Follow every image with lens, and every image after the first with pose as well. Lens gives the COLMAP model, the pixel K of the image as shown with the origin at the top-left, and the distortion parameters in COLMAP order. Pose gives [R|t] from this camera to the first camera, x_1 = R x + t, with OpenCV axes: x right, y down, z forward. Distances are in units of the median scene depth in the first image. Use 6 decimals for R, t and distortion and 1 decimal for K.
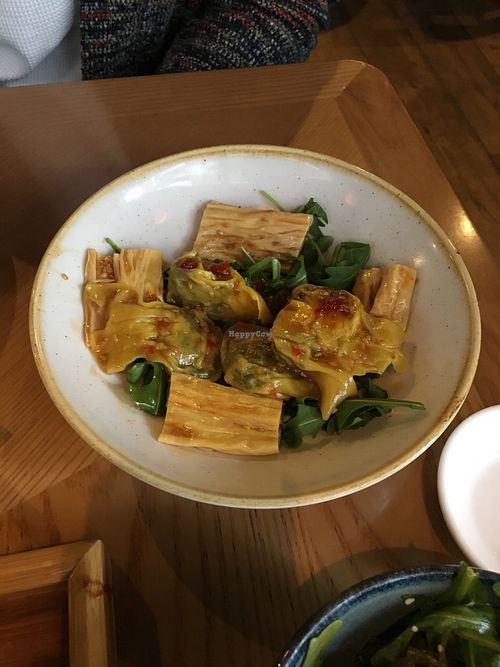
lens RADIAL K [[580.3, 0, 250.0], [0, 580.3, 333.5], [0, 0, 1]] dist [0.055680, -0.112049]
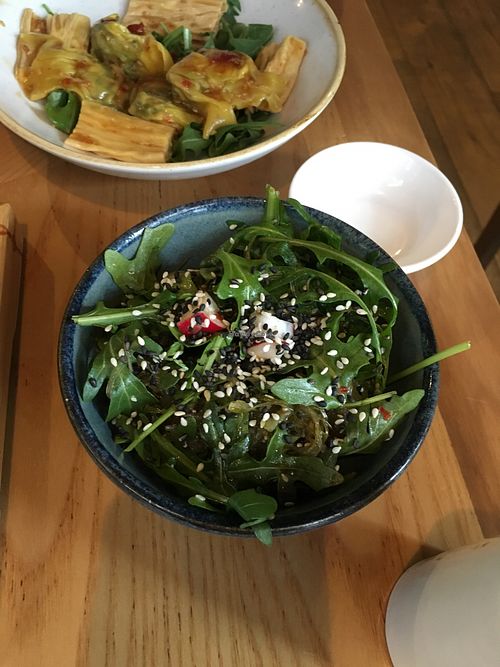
lens RADIAL K [[580.3, 0, 250.0], [0, 580.3, 333.5], [0, 0, 1]] dist [0.055680, -0.112049]
pose [[0.998110, 0.059278, -0.016195, 0.245779], [-0.058154, 0.996333, 0.062761, 0.434548], [0.019856, -0.061701, 0.997897, -0.214528]]
